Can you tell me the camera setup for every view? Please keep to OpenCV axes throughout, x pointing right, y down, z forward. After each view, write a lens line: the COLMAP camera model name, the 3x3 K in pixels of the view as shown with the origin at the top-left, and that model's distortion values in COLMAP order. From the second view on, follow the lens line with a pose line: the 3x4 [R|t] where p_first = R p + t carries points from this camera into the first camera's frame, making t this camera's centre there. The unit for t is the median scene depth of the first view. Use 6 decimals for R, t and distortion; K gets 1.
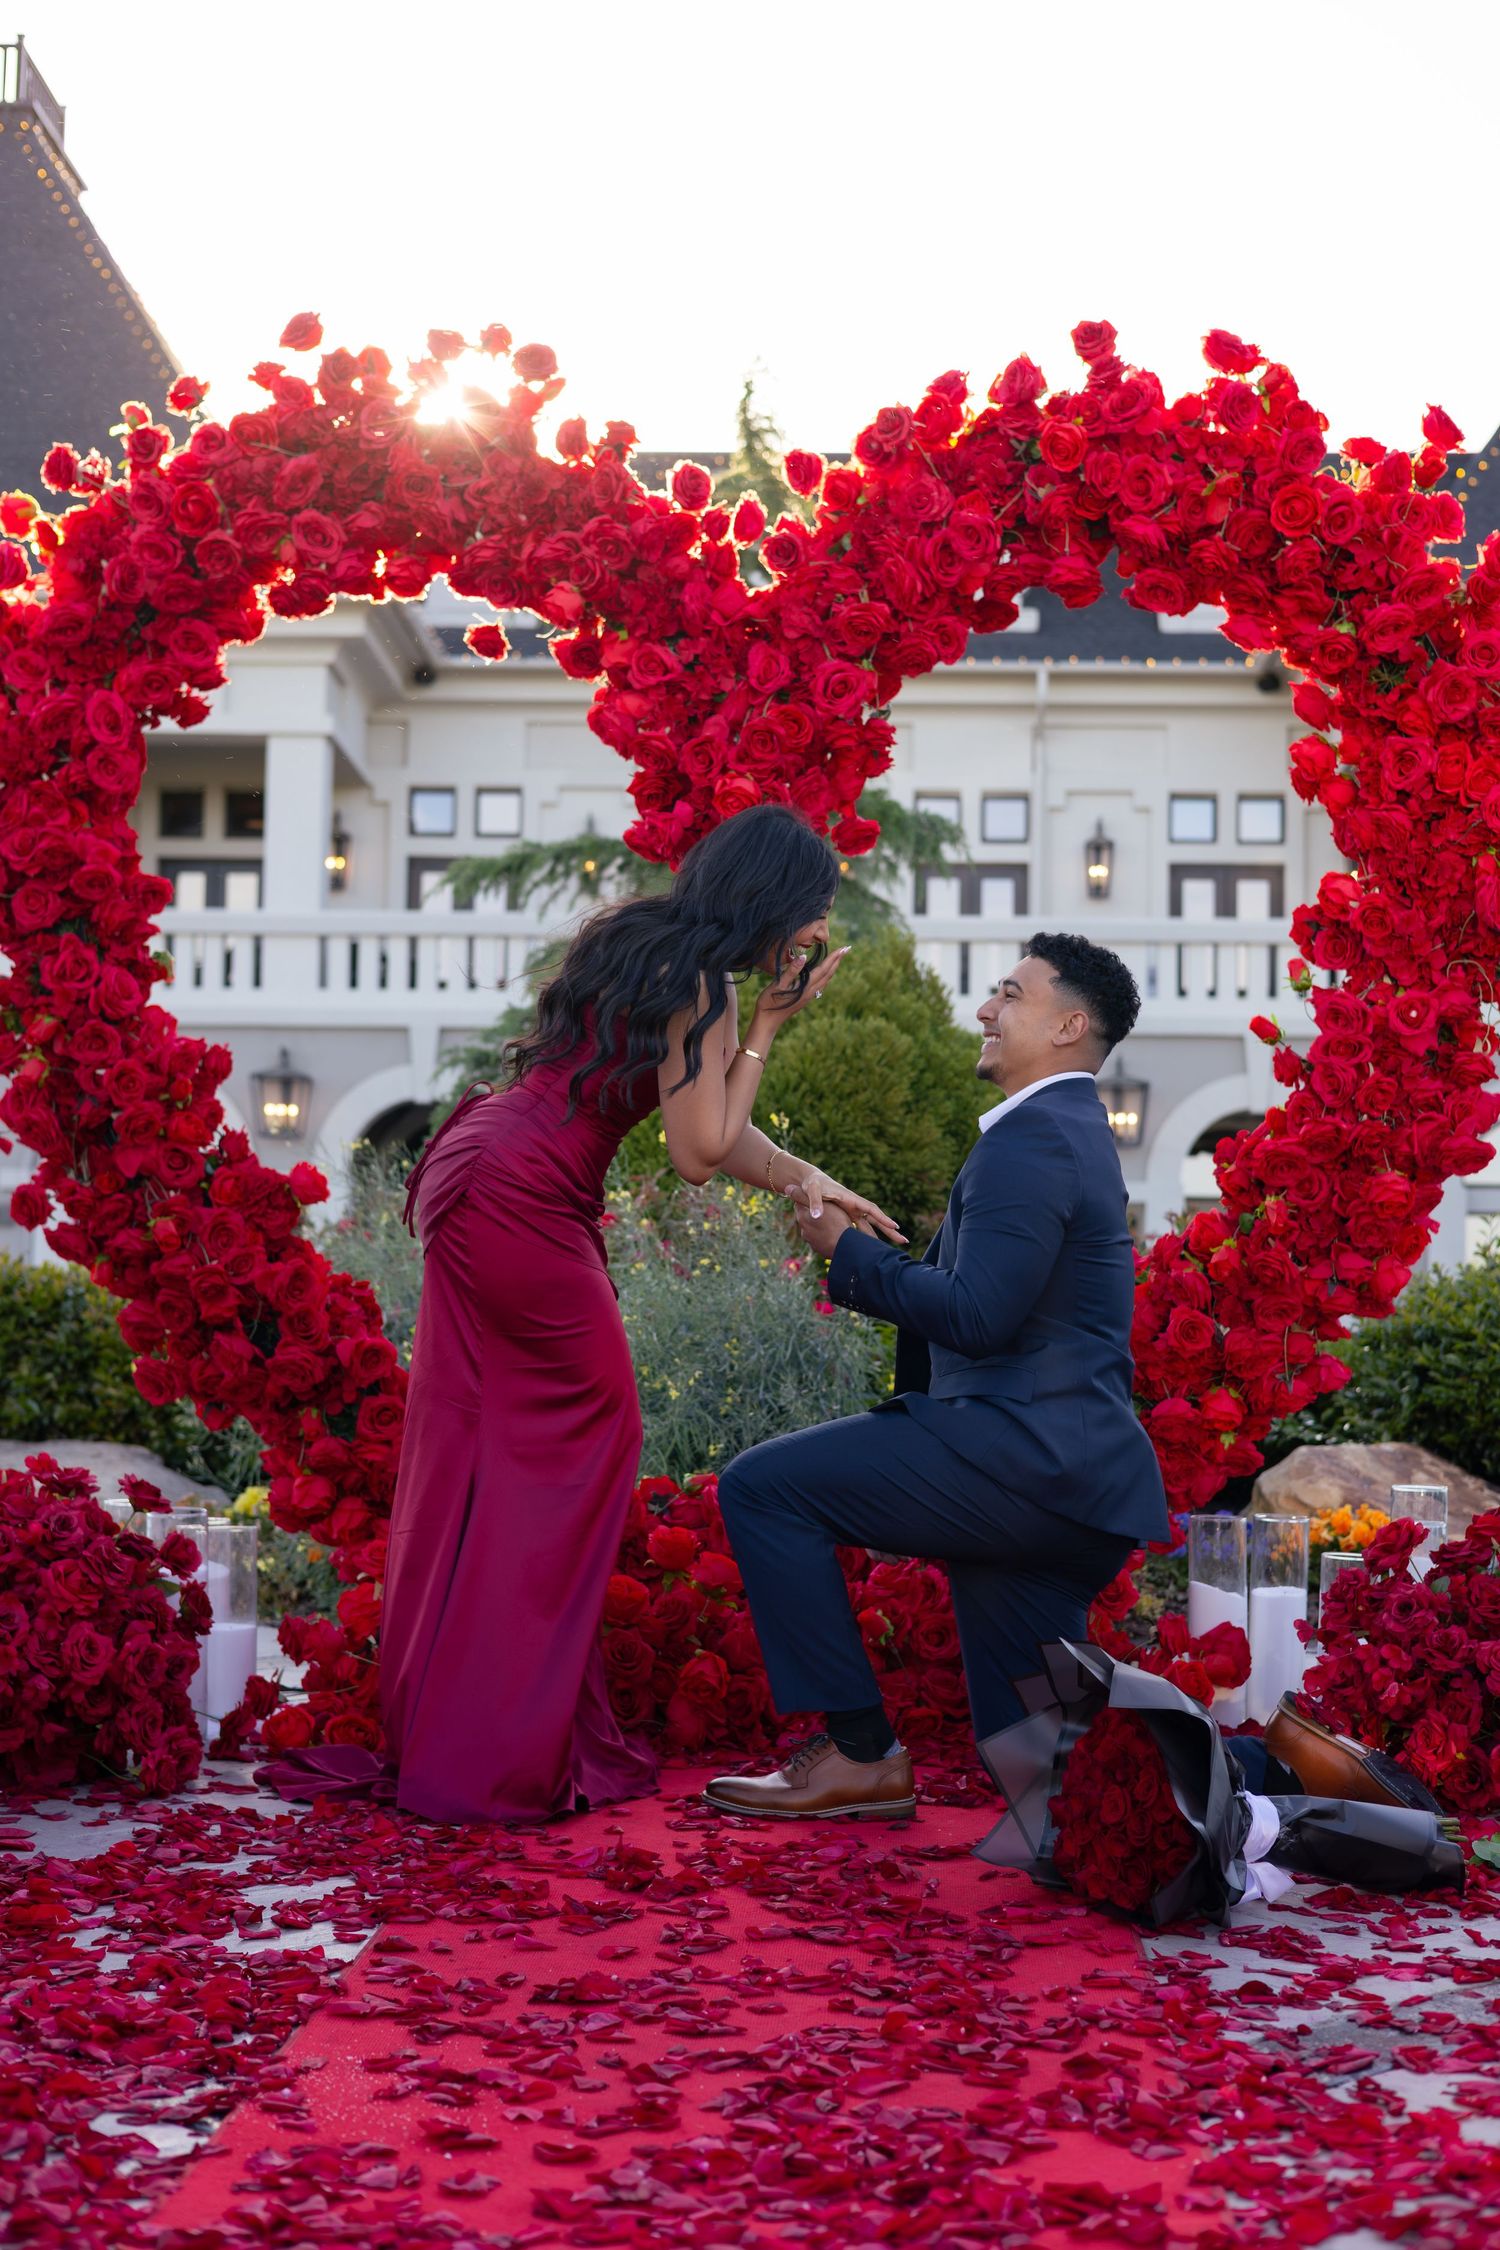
lens RADIAL K [[3147.5, 0, 750.0], [0, 3147.5, 1125.0], [0, 0, 1]] dist [-0.011853, -0.044089]
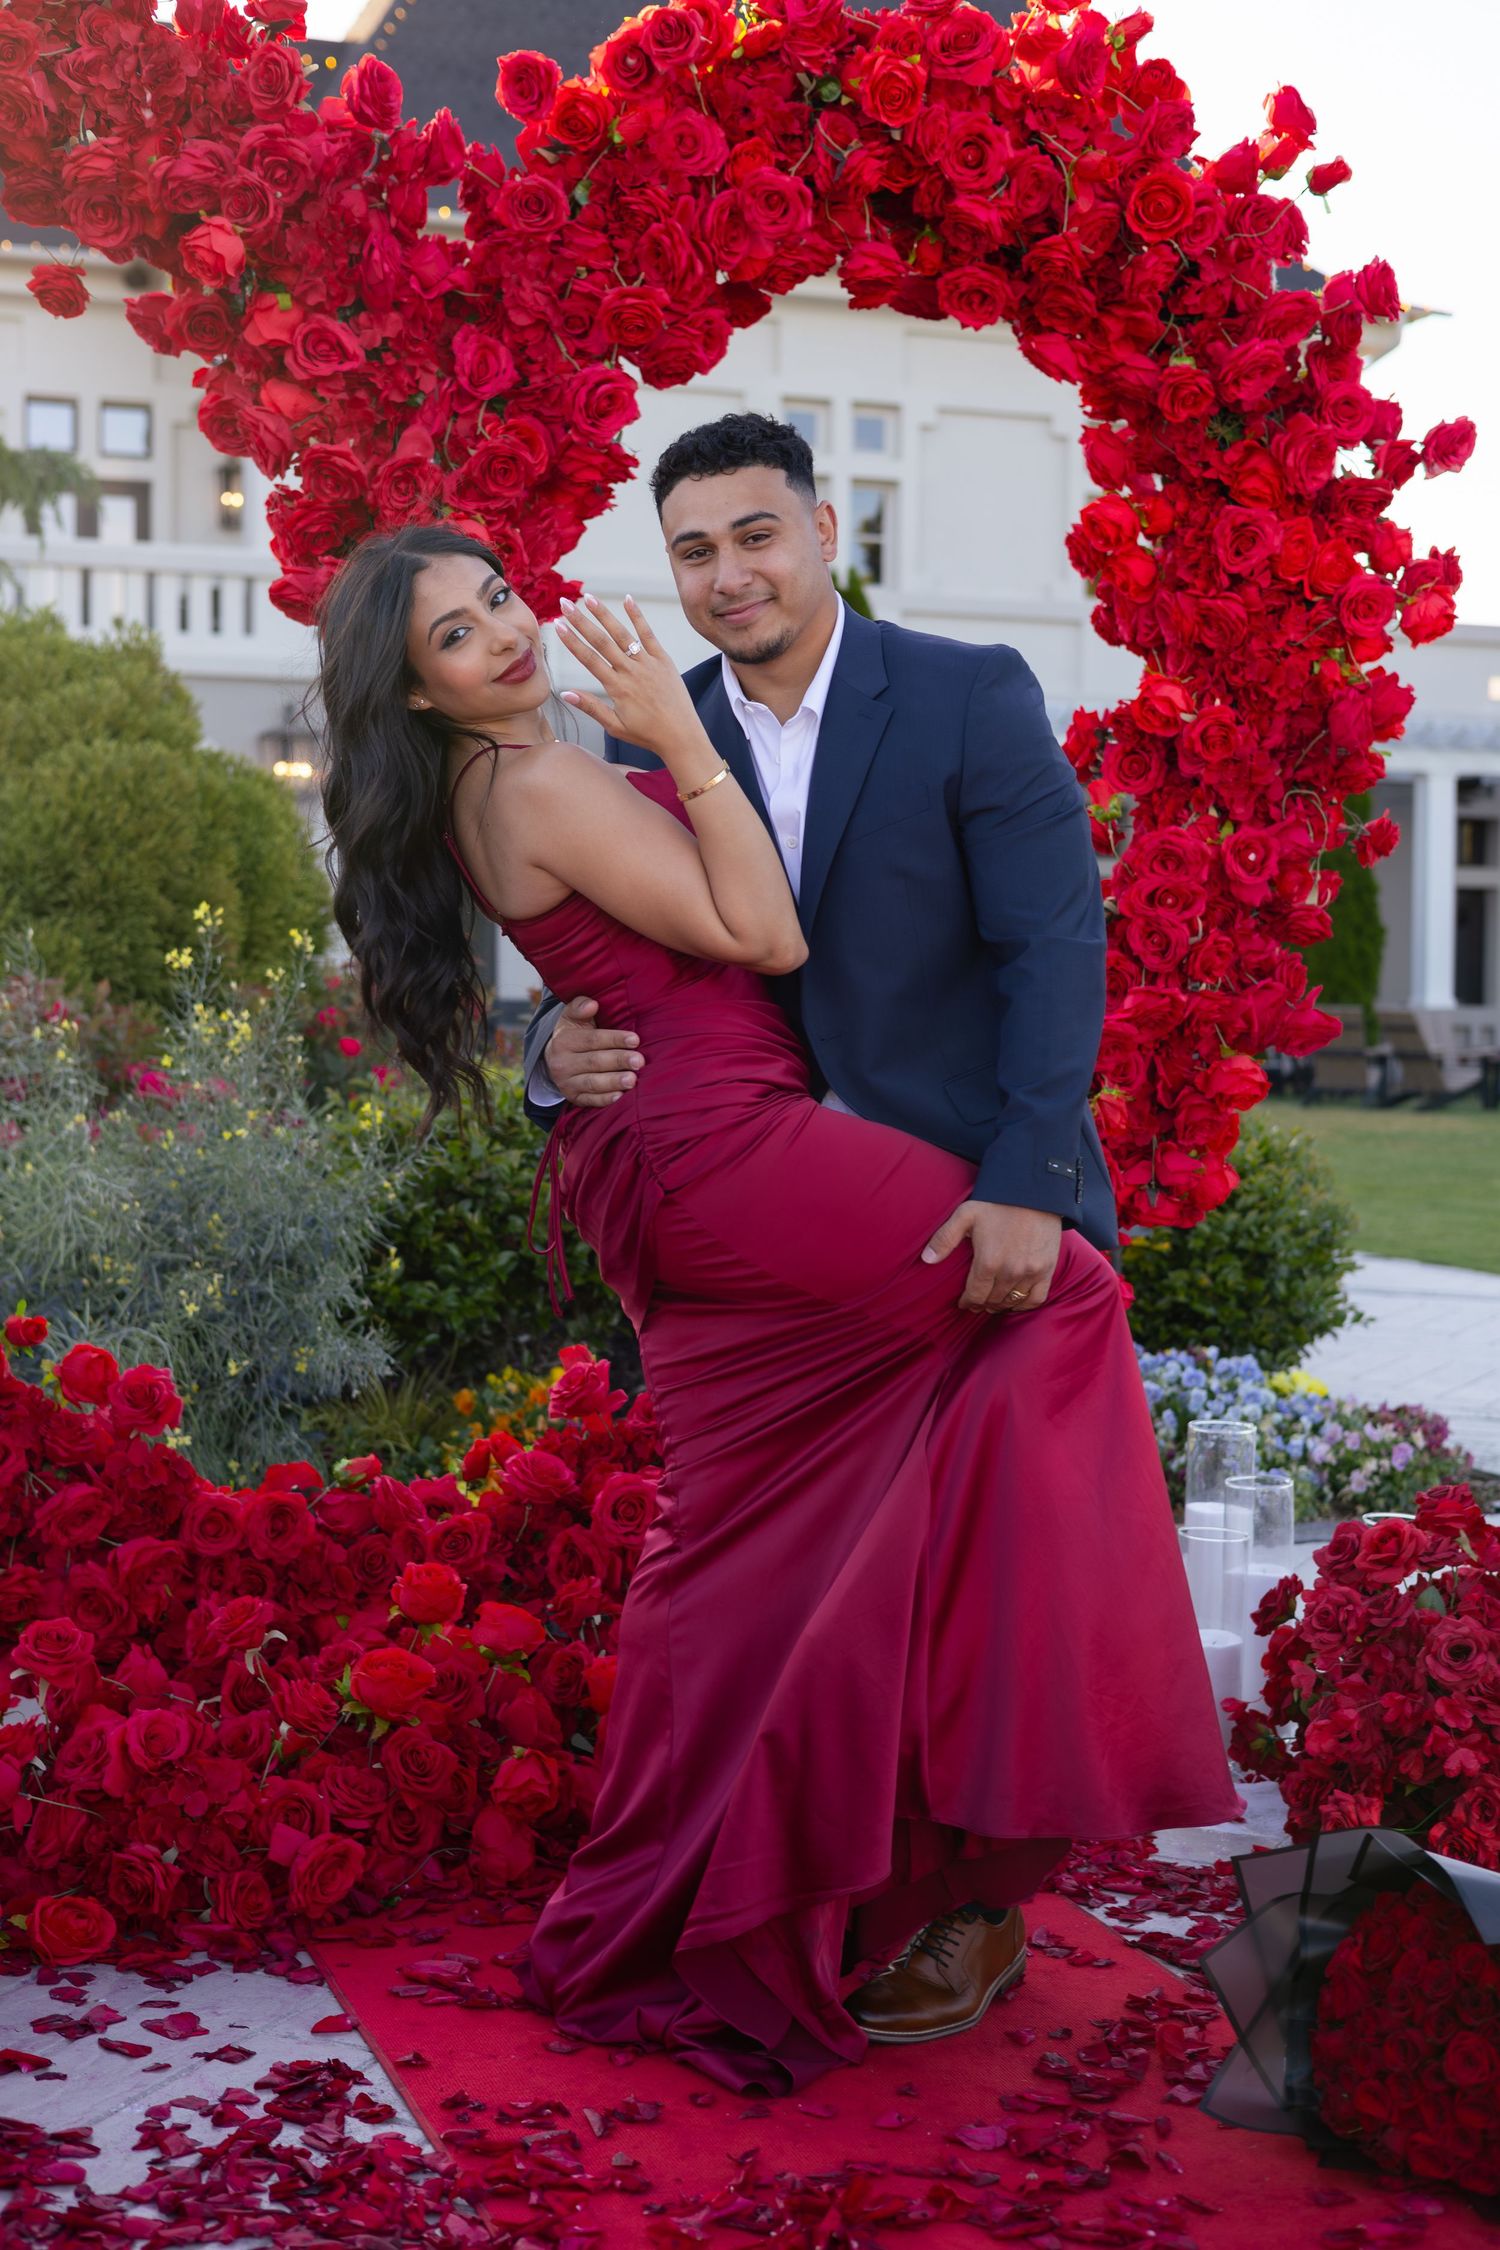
lens RADIAL K [[3267.4, 0, 750.0], [0, 3267.4, 1125.0], [0, 0, 1]] dist [0.016435, 0.146113]
pose [[0.927451, -0.016646, 0.373573, -0.222291], [-0.026900, 0.993451, 0.111049, -0.056147], [-0.372975, -0.113041, 0.920930, 0.261317]]
